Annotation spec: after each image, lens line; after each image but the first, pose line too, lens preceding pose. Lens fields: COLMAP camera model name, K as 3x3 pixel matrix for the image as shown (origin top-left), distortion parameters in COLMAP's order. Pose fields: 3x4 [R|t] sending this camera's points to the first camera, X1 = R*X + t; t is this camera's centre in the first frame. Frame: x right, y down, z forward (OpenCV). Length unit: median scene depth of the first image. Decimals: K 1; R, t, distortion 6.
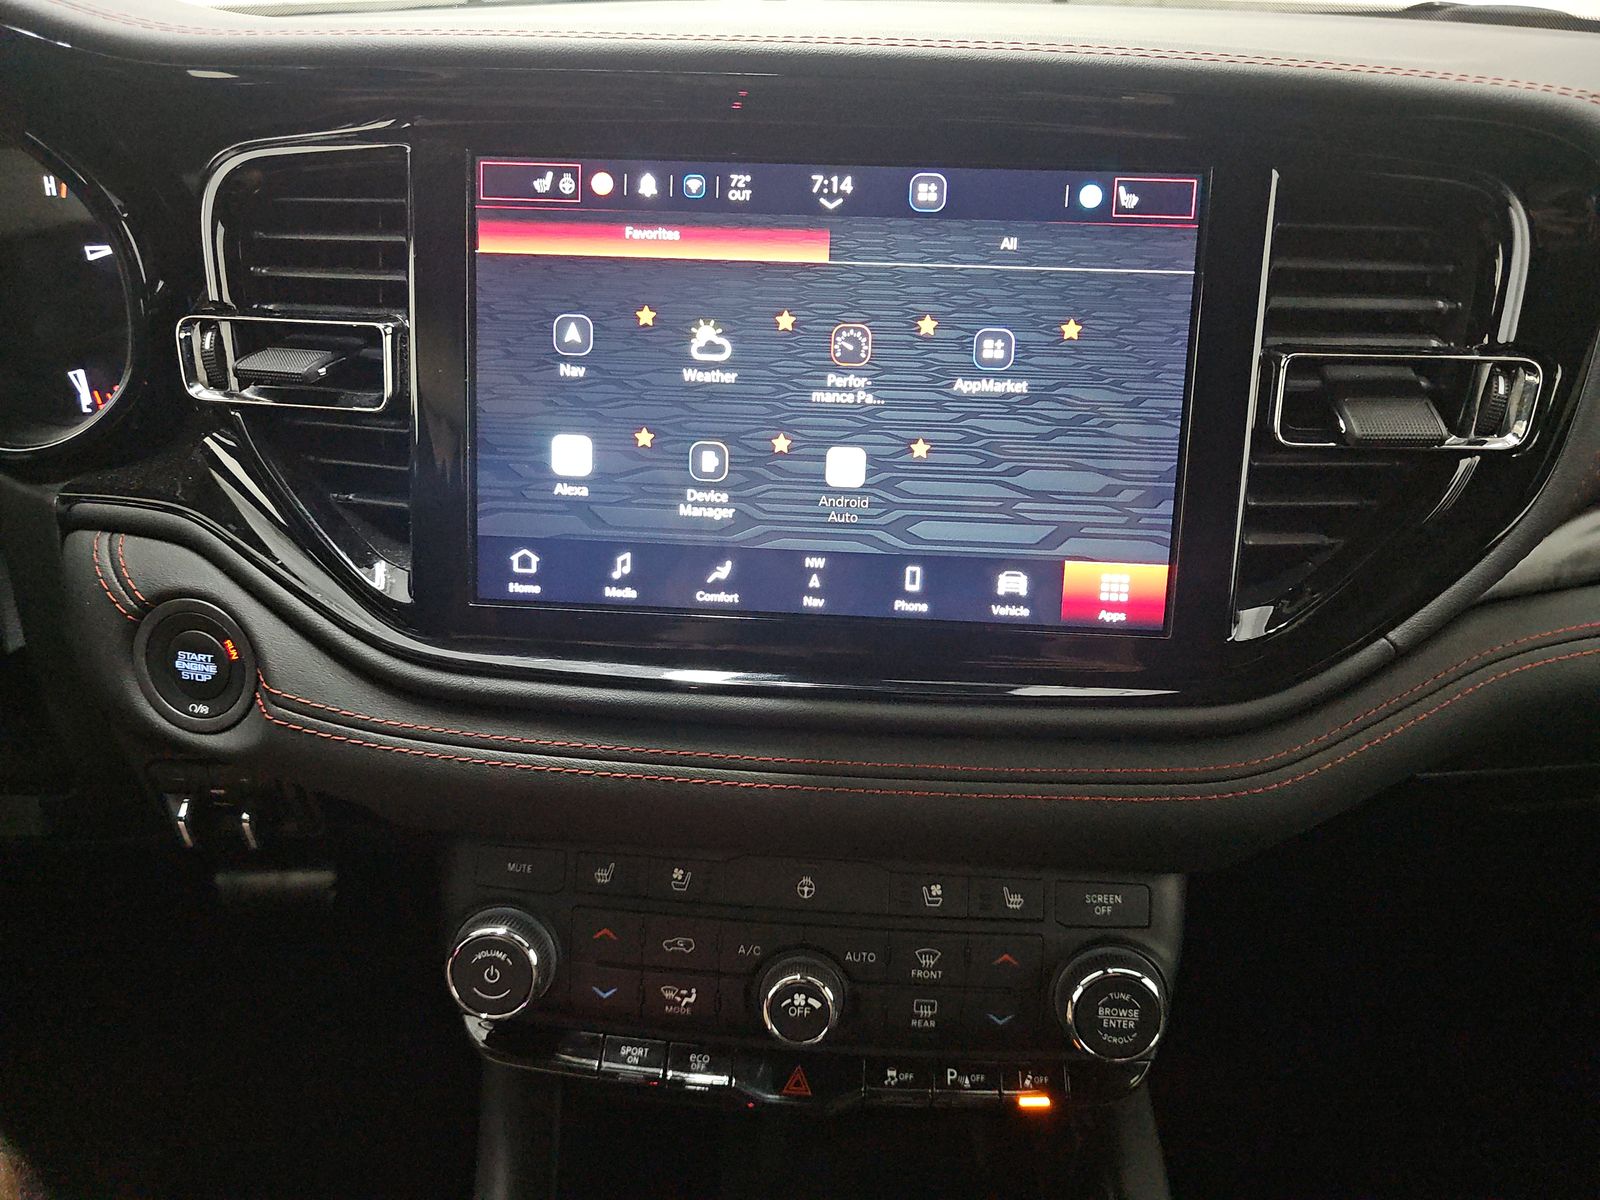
lens RADIAL K [[1048.1, 0, 794.5], [0, 1048.1, 592.1], [0, 0, 1]] dist [0.033214, -0.029456]
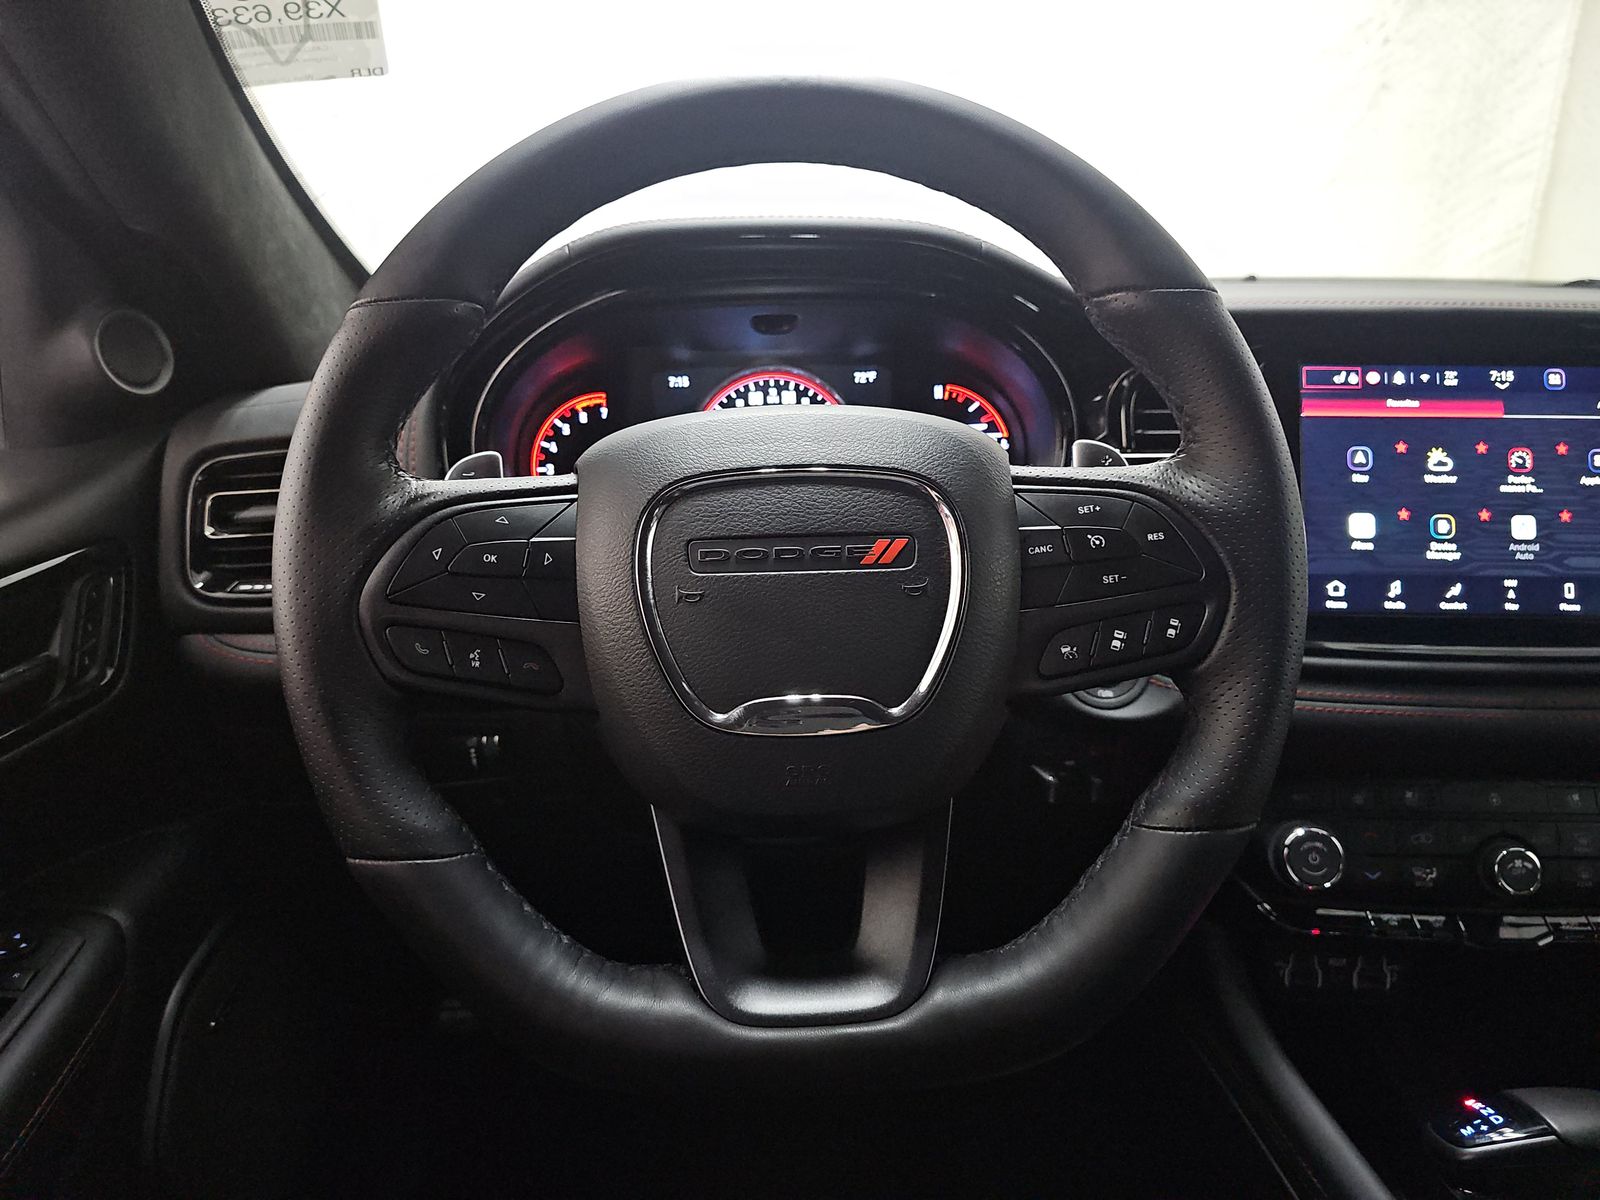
lens RADIAL K [[1048.1, 0, 809.0], [0, 1048.1, 596.9], [0, 0, 1]] dist [0.033214, -0.029456]
pose [[0.998367, -0.022785, 0.052386, -1.225097], [0.033522, 0.976197, -0.214279, 0.328076], [-0.046256, 0.215686, 0.975367, -0.628298]]
